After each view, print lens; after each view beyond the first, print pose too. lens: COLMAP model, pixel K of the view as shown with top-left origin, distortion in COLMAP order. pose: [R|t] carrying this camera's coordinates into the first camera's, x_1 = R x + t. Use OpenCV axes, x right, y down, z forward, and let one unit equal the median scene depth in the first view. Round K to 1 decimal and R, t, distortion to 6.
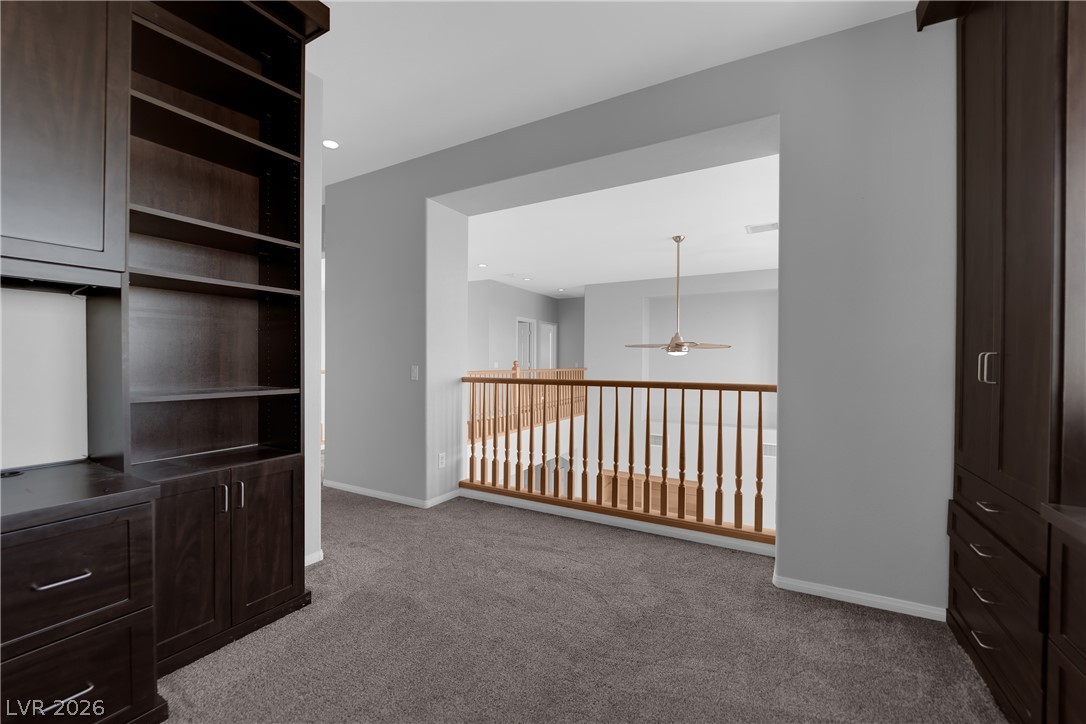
lens RADIAL K [[440.8, 0, 540.6], [0, 440.8, 363.1], [0, 0, 1]] dist [-0.004355, -0.000683]
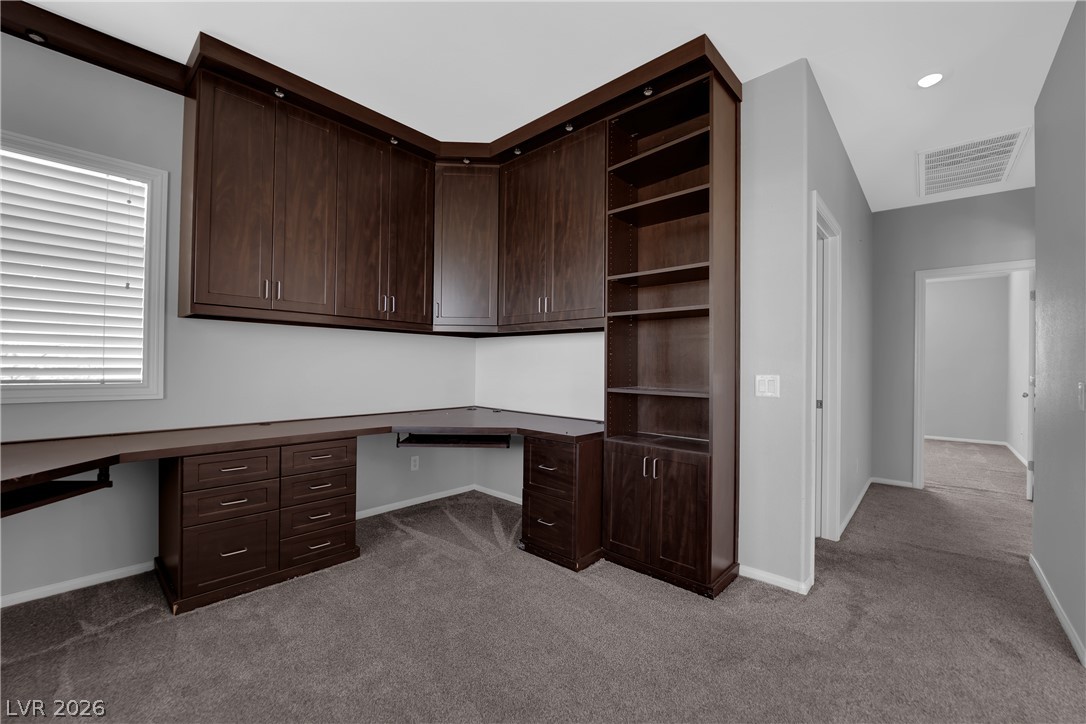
lens RADIAL K [[440.8, 0, 540.6], [0, 440.8, 363.1], [0, 0, 1]] dist [-0.004355, -0.000683]
pose [[-0.226117, -0.013821, -0.974002, 0.652938], [-0.017858, 0.999790, -0.010041, 0.000307], [0.973937, 0.015123, -0.226316, 0.901187]]
